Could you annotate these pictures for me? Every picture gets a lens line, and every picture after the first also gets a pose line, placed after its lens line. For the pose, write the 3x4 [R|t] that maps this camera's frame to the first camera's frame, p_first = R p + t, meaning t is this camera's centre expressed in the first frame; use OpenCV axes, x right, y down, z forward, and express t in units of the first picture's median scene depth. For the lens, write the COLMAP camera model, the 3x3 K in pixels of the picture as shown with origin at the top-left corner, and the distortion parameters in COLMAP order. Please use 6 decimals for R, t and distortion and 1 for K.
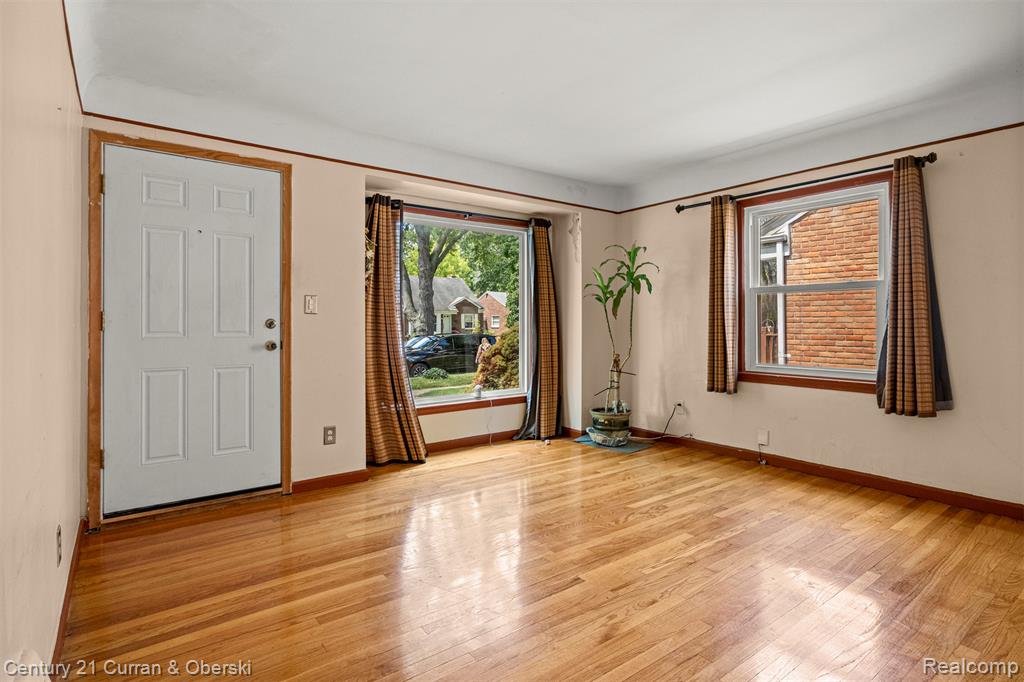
lens RADIAL K [[519.5, 0, 512.0], [0, 519.5, 333.8], [0, 0, 1]] dist [-0.002777, 0.000298]
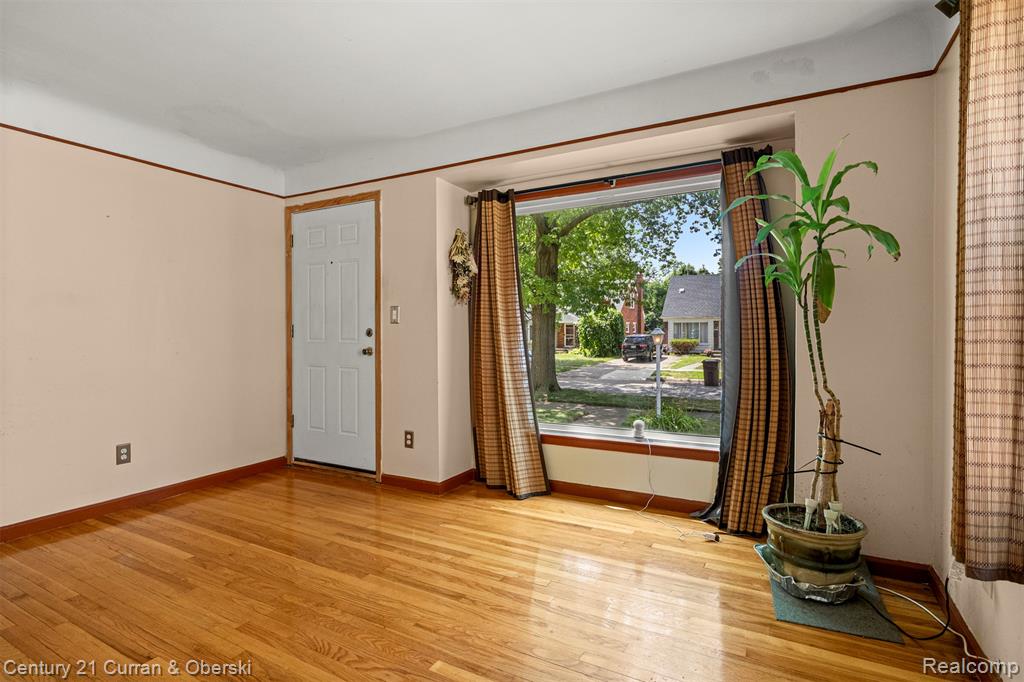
lens RADIAL K [[513.0, 0, 509.7], [0, 513.0, 344.9], [0, 0, 1]] dist [-0.000656, -0.000343]
pose [[0.410066, 0.020866, -0.911817, 0.705552], [-0.017037, 0.999739, 0.015216, -0.014097], [0.911897, 0.009295, 0.410315, 0.803409]]
